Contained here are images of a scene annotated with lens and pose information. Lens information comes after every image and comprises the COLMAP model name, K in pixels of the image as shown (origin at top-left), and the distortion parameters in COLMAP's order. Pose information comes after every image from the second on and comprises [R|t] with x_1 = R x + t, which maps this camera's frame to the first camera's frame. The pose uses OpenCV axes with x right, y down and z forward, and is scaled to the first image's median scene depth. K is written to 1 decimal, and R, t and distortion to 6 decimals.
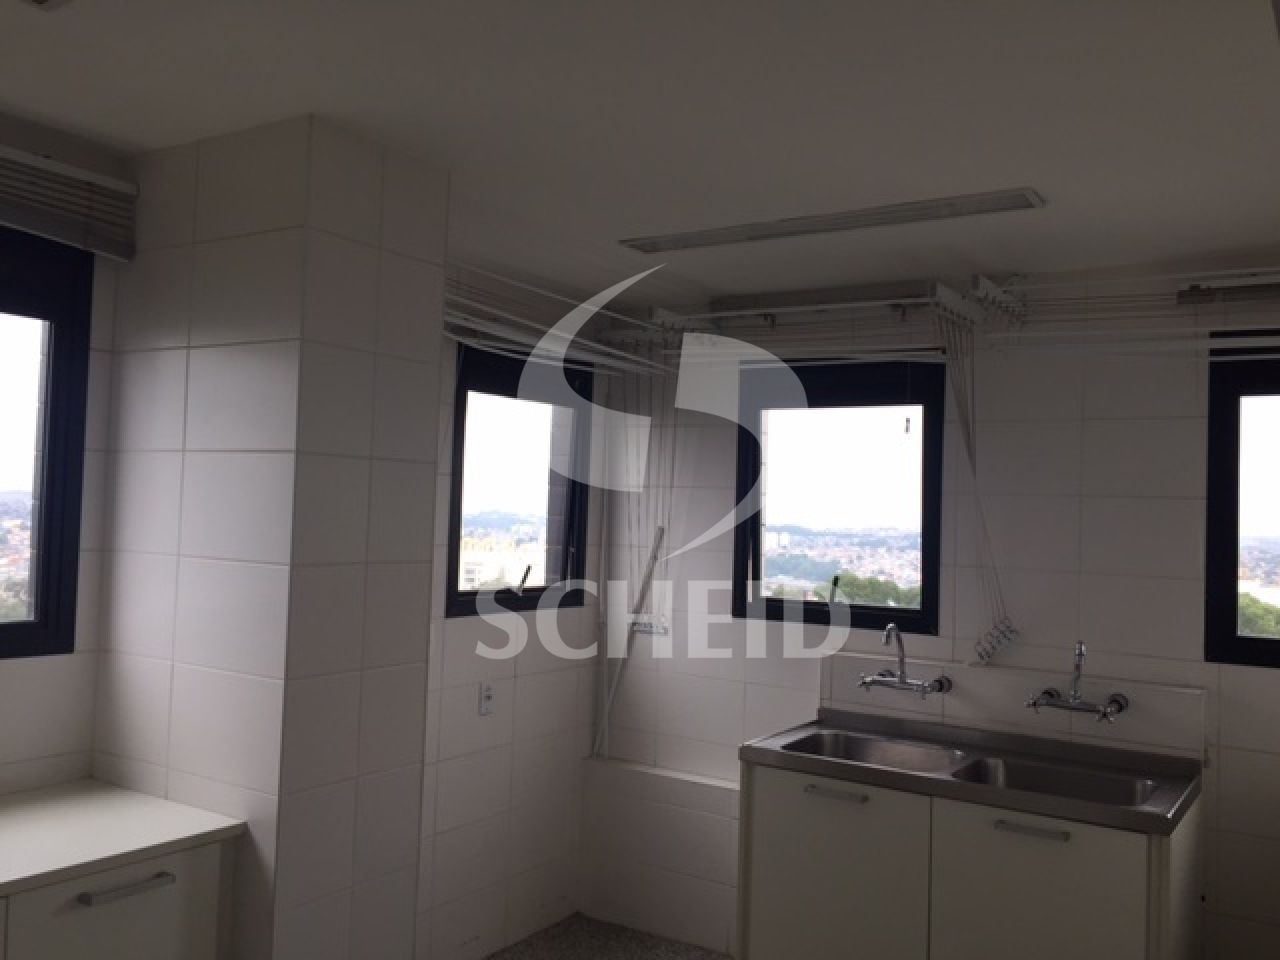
lens RADIAL K [[1106.8, 0, 640.0], [0, 1106.8, 480.0], [0, 0, 1]] dist [0.071129, -0.080400]
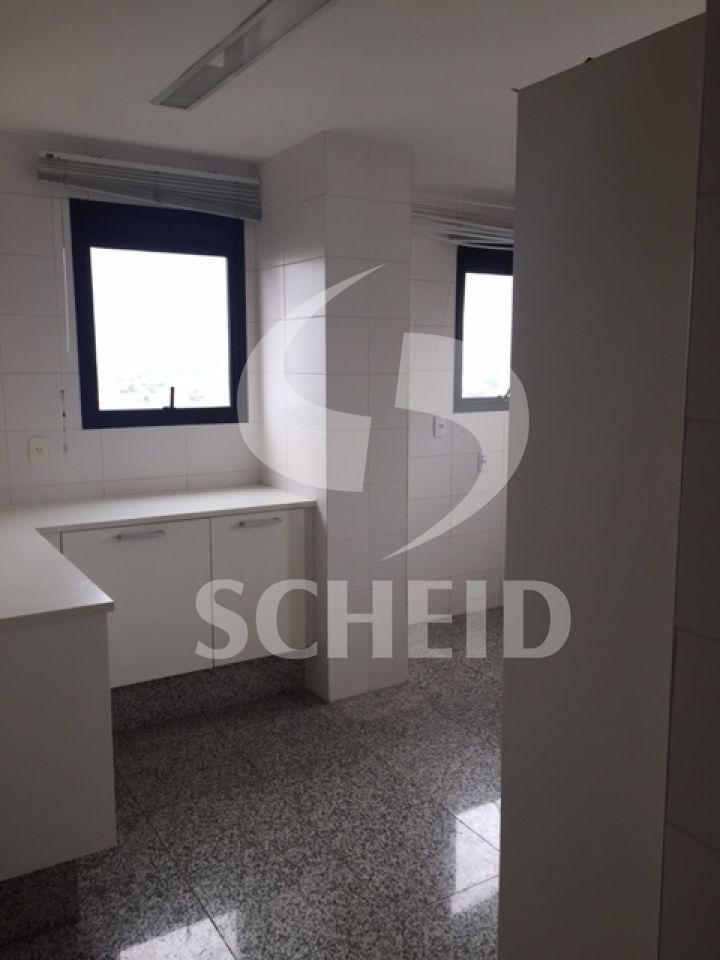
lens RADIAL K [[830.1, 0, 360.0], [0, 830.1, 480.0], [0, 0, 1]] dist [0.071129, -0.080400]
pose [[0.898304, 0.026770, -0.438558, 0.369676], [0.047483, 0.986382, 0.157469, 0.028855], [0.436801, -0.162279, 0.884800, -0.295464]]
